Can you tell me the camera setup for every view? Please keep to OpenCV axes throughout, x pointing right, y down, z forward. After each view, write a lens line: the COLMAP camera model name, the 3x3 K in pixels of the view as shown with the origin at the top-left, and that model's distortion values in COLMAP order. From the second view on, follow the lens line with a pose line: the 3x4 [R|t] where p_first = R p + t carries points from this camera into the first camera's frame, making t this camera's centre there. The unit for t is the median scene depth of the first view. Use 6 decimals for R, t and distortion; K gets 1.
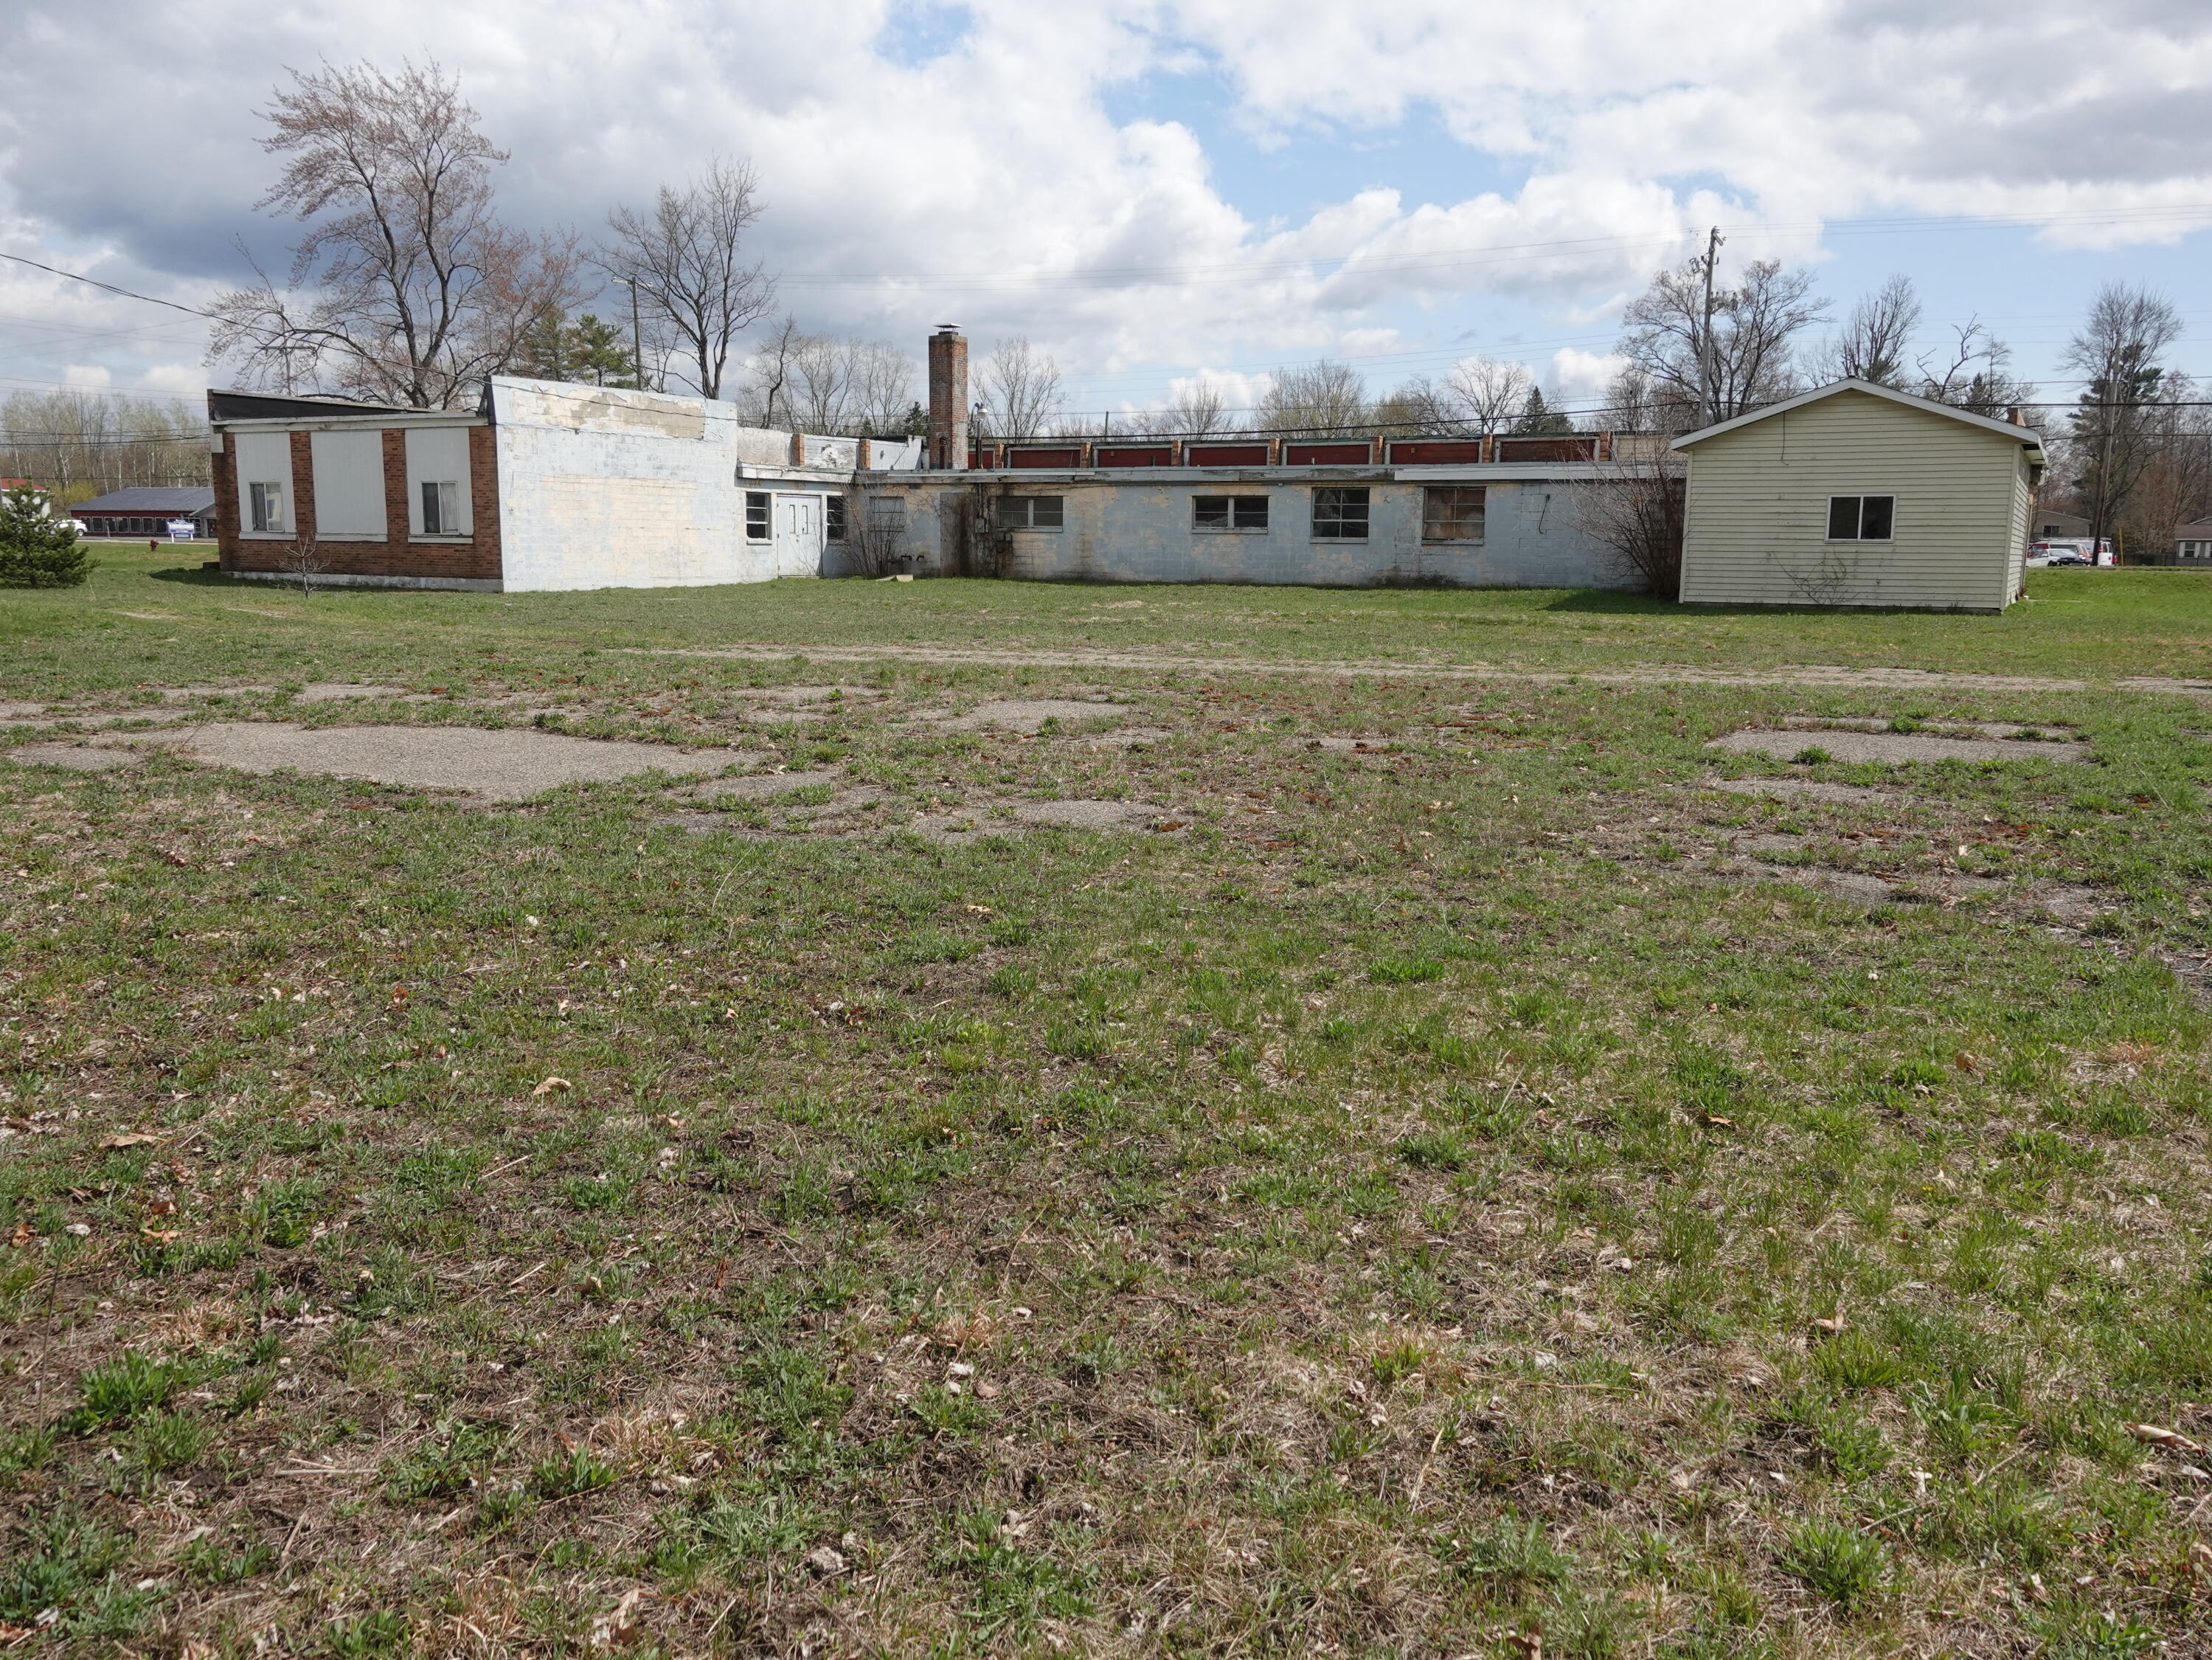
lens RADIAL K [[1714.3, 0, 1106.0], [0, 1714.3, 830.0], [0, 0, 1]] dist [-0.002218, 0.004766]
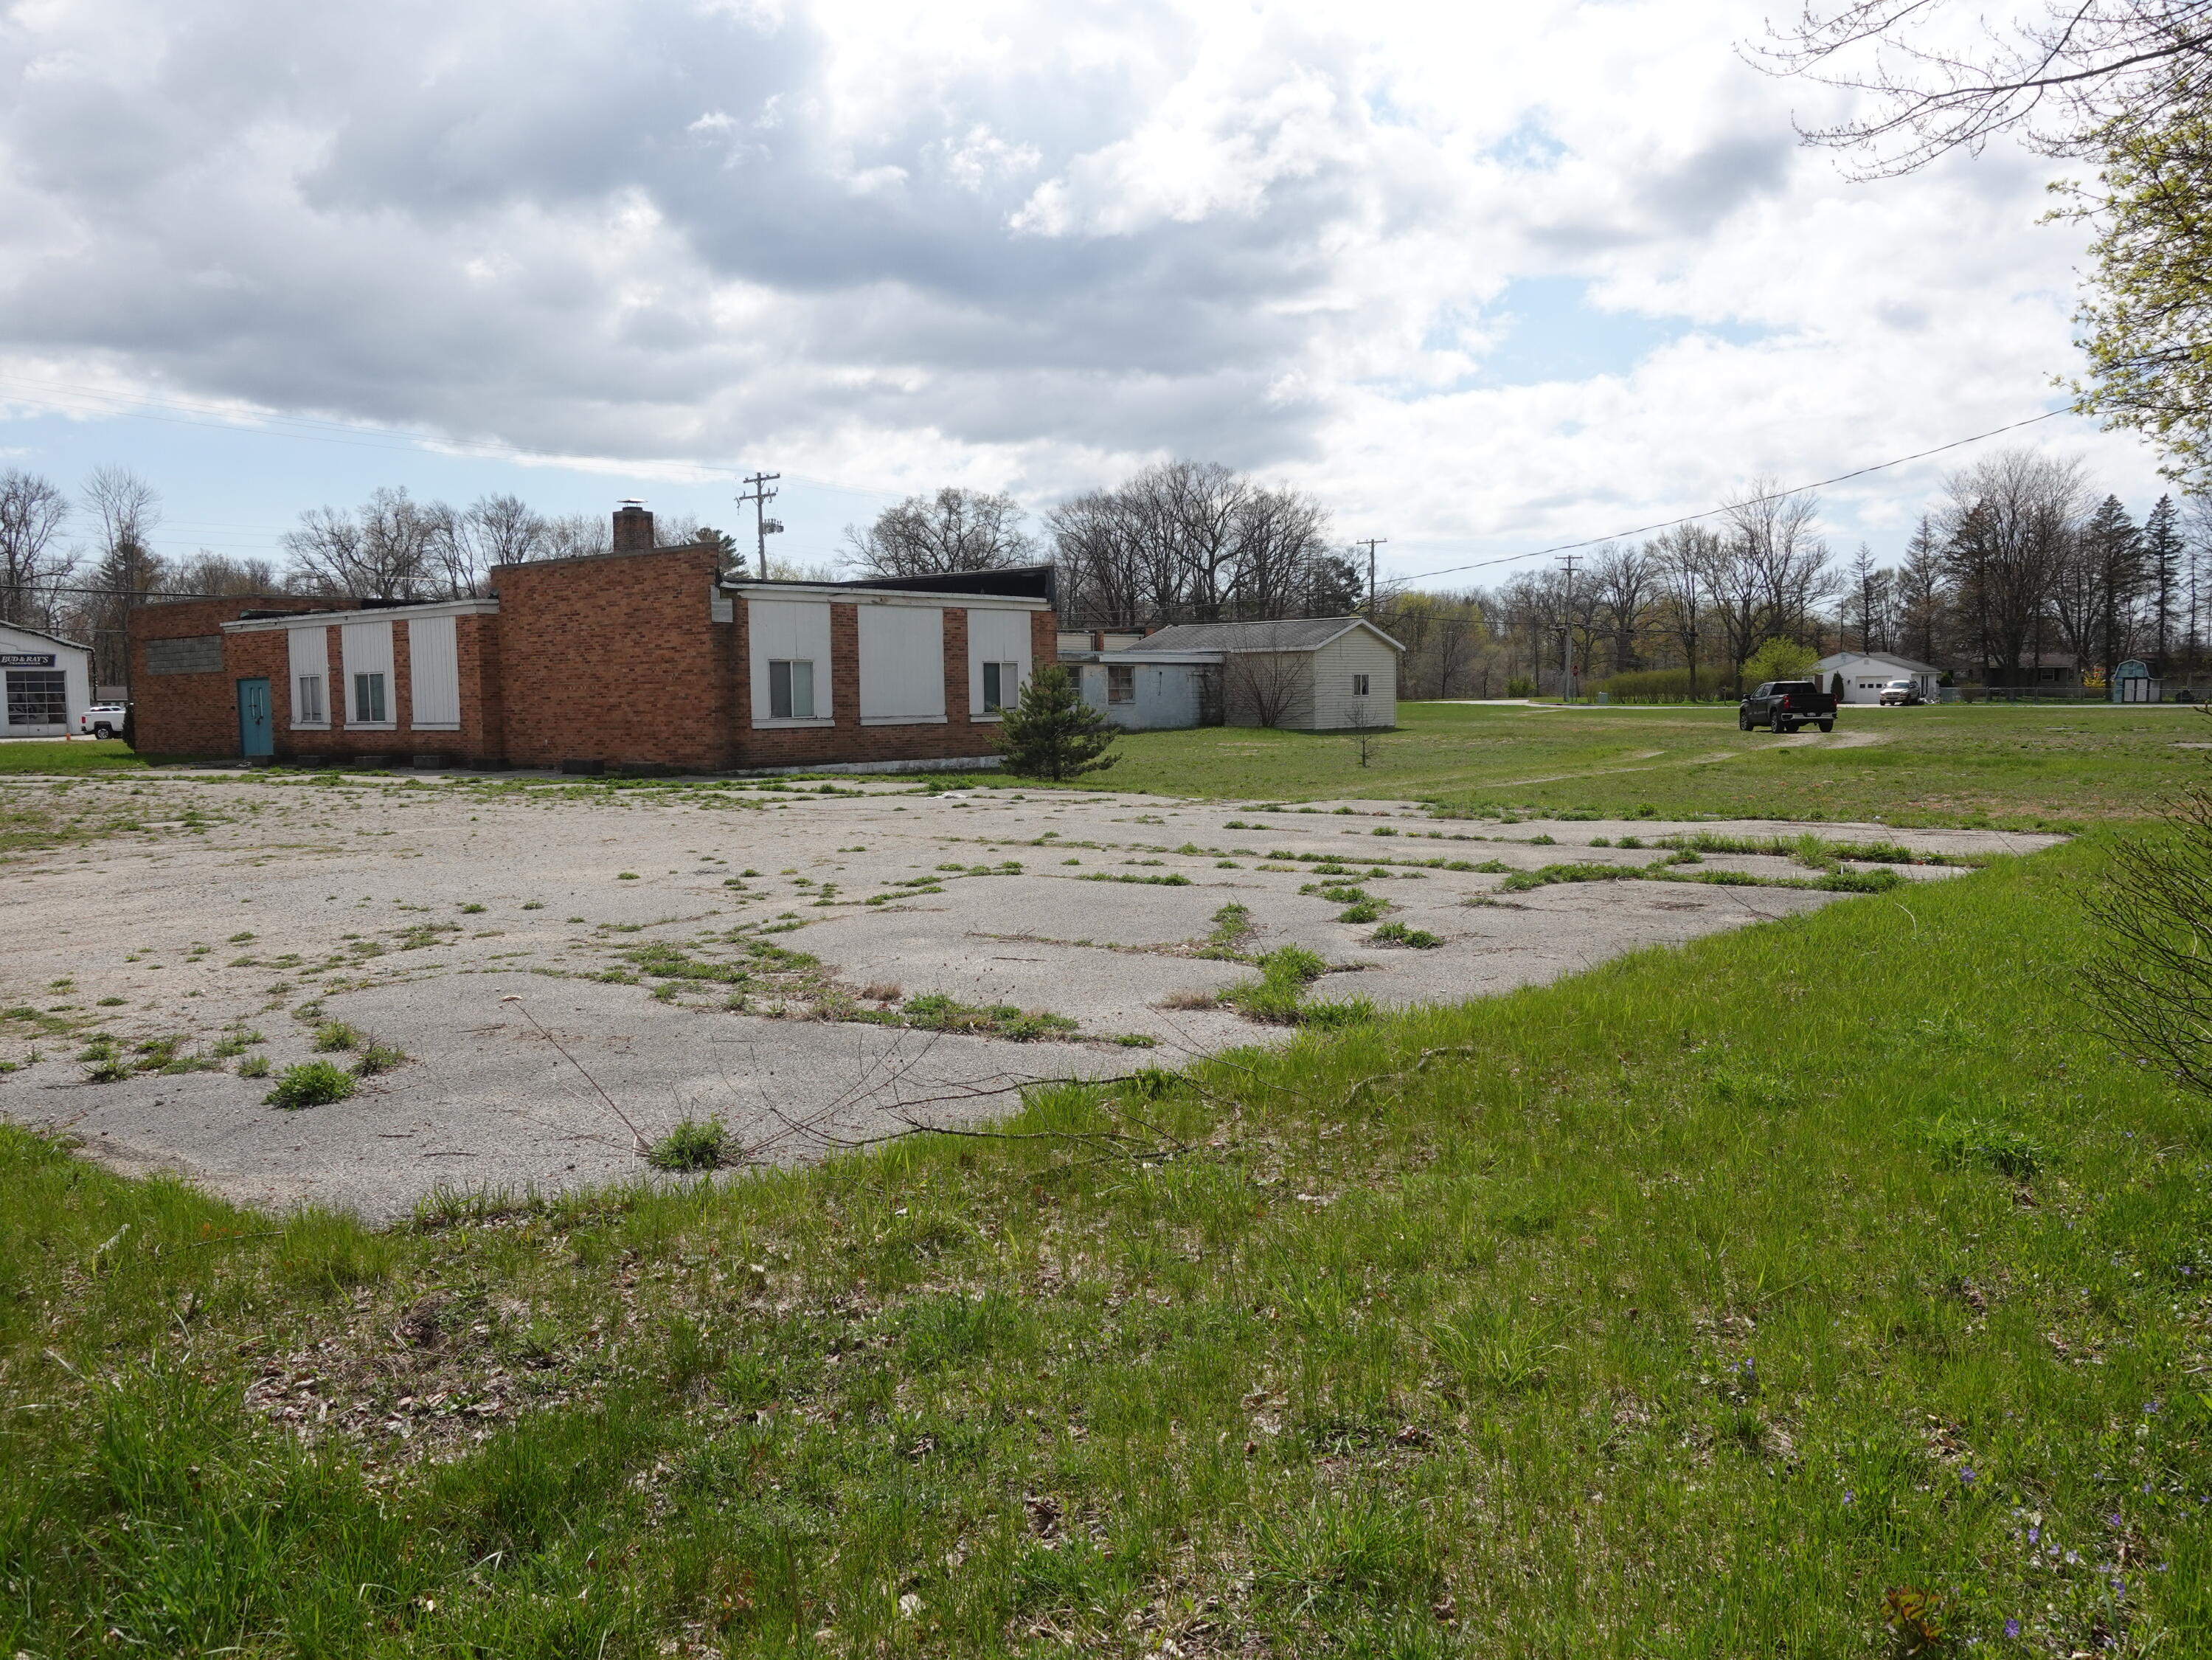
lens RADIAL K [[1714.3, 0, 1106.0], [0, 1714.3, 830.0], [0, 0, 1]] dist [-0.002218, 0.004766]
pose [[0.198590, -0.092590, 0.975699, -1.325421], [0.180381, 0.981974, 0.056471, -0.145658], [-0.963340, 0.164783, 0.211712, 0.712520]]
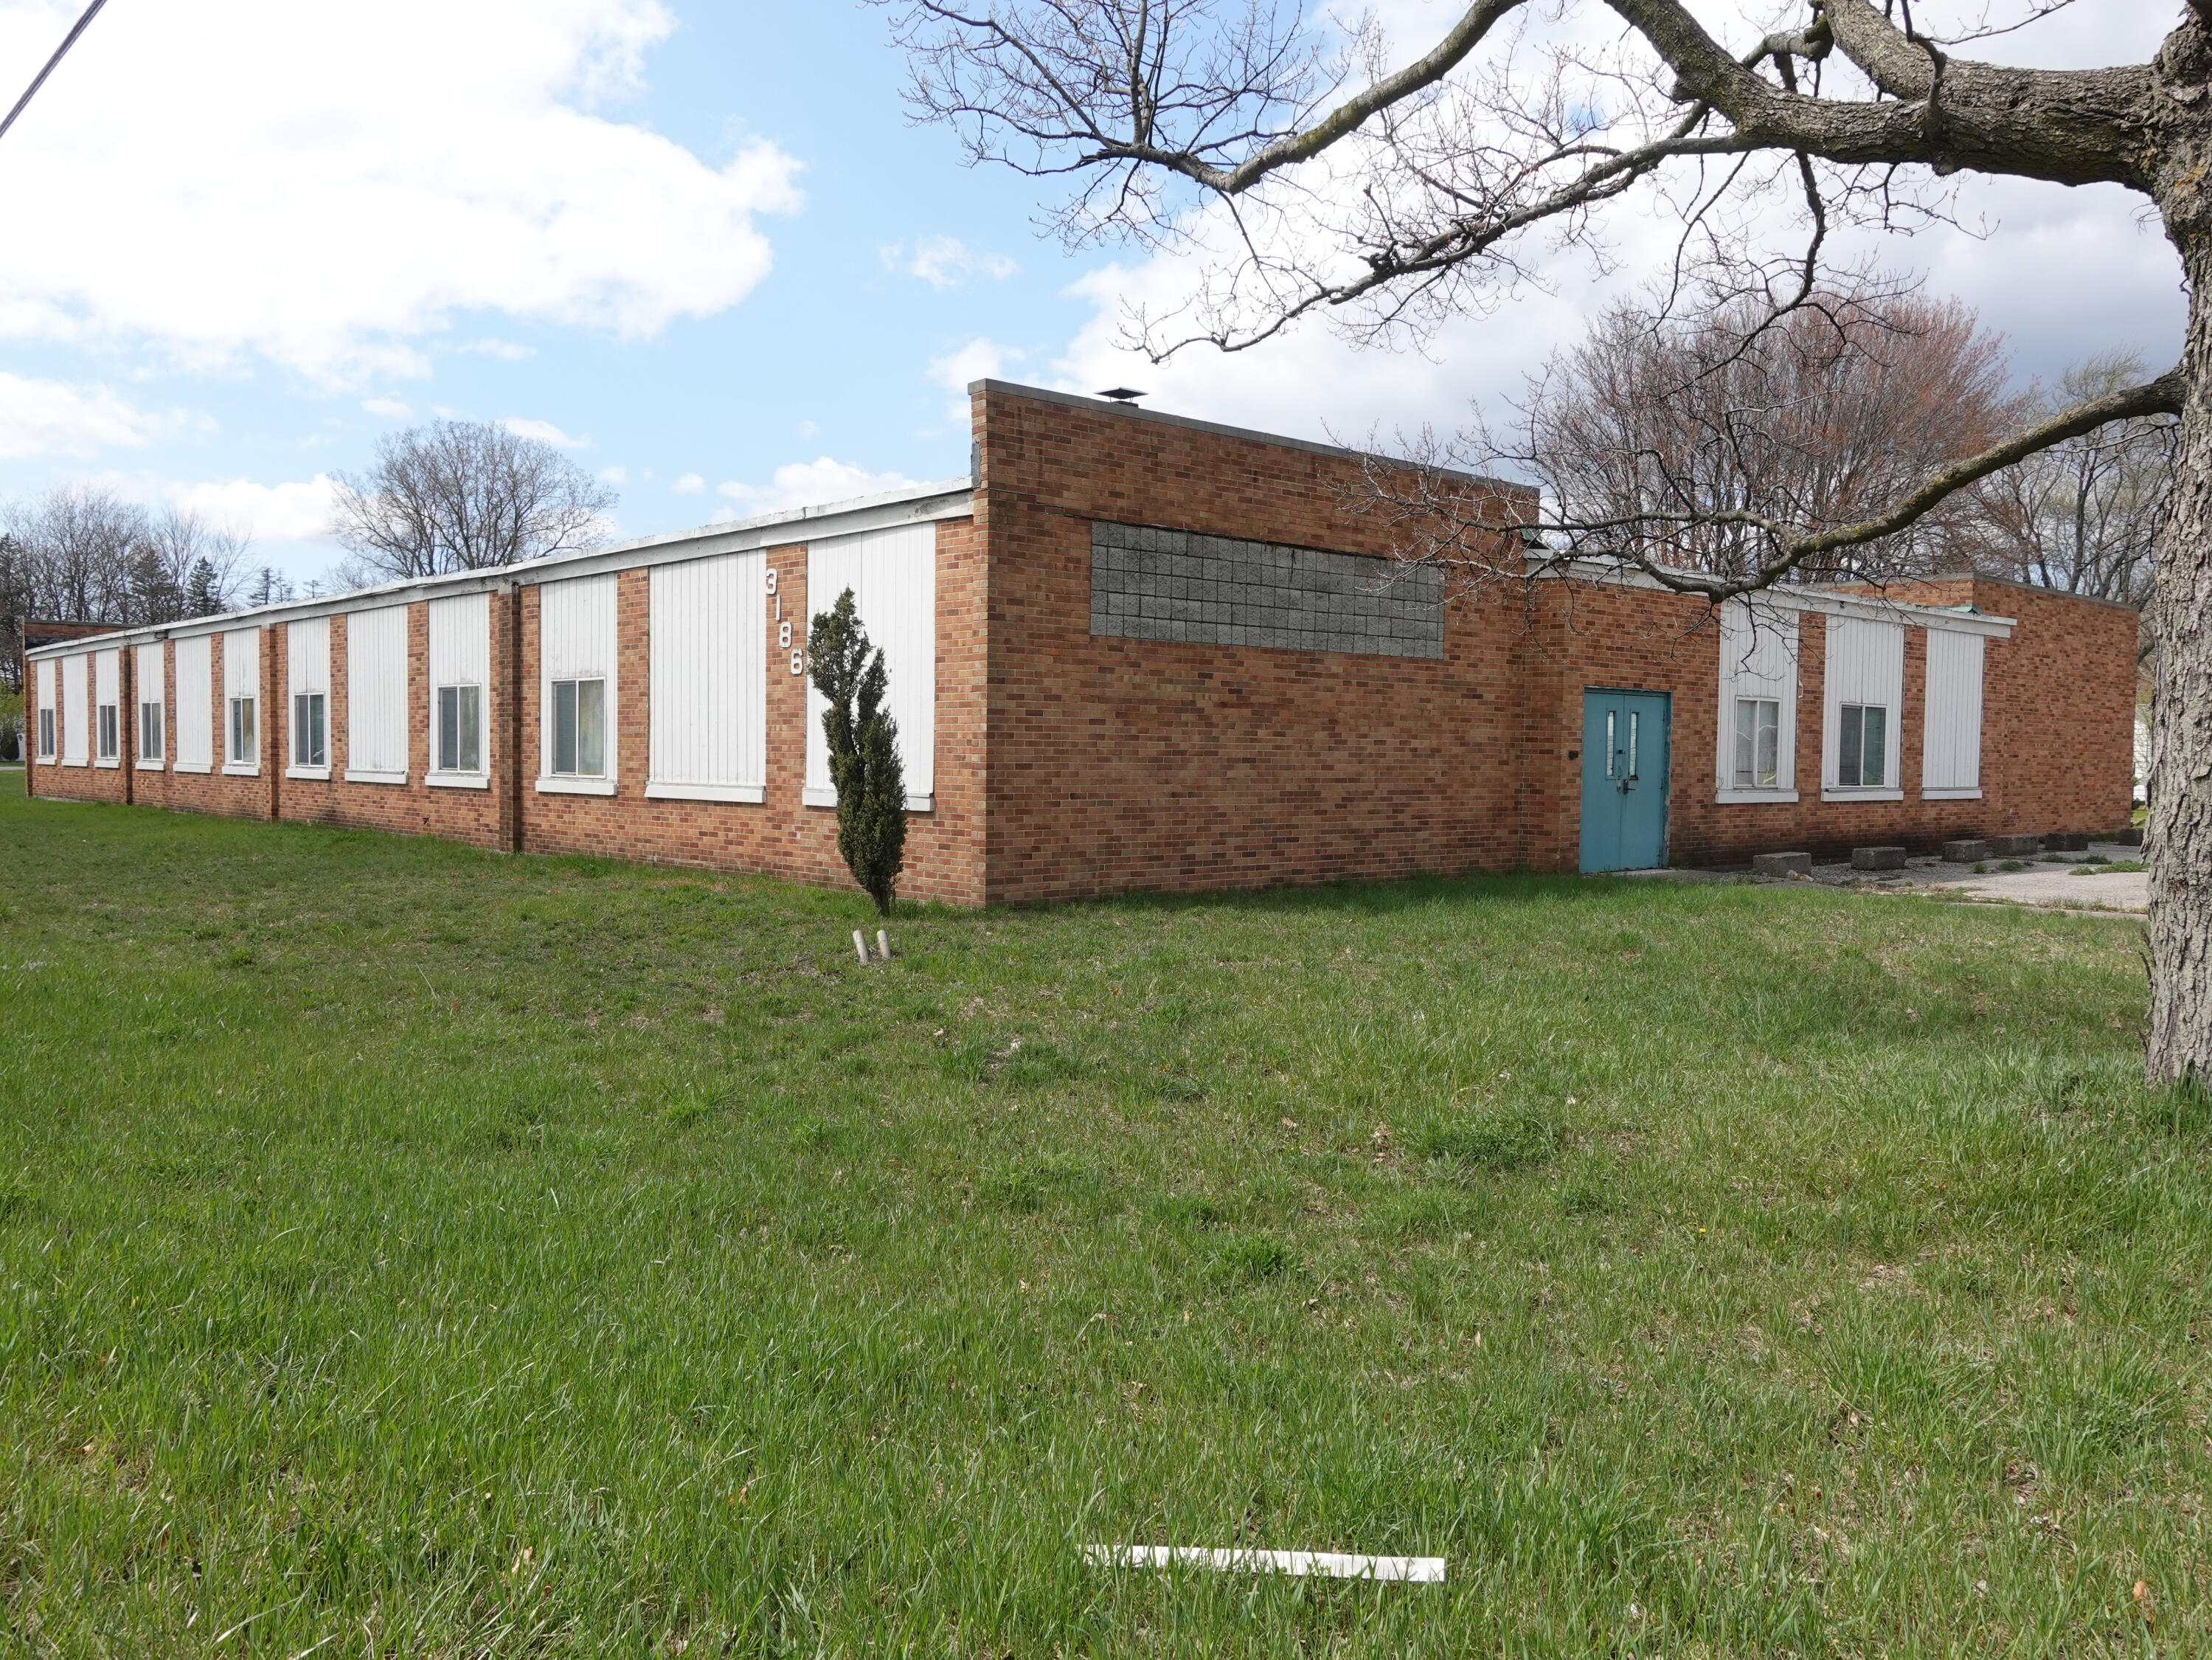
lens RADIAL K [[1714.3, 0, 1106.0], [0, 1714.3, 830.0], [0, 0, 1]] dist [-0.002218, 0.004766]
pose [[-0.938287, -0.036884, 0.343885, -0.369867], [0.035175, 0.978965, 0.200974, -0.345644], [-0.344064, 0.200668, -0.917253, 1.985941]]
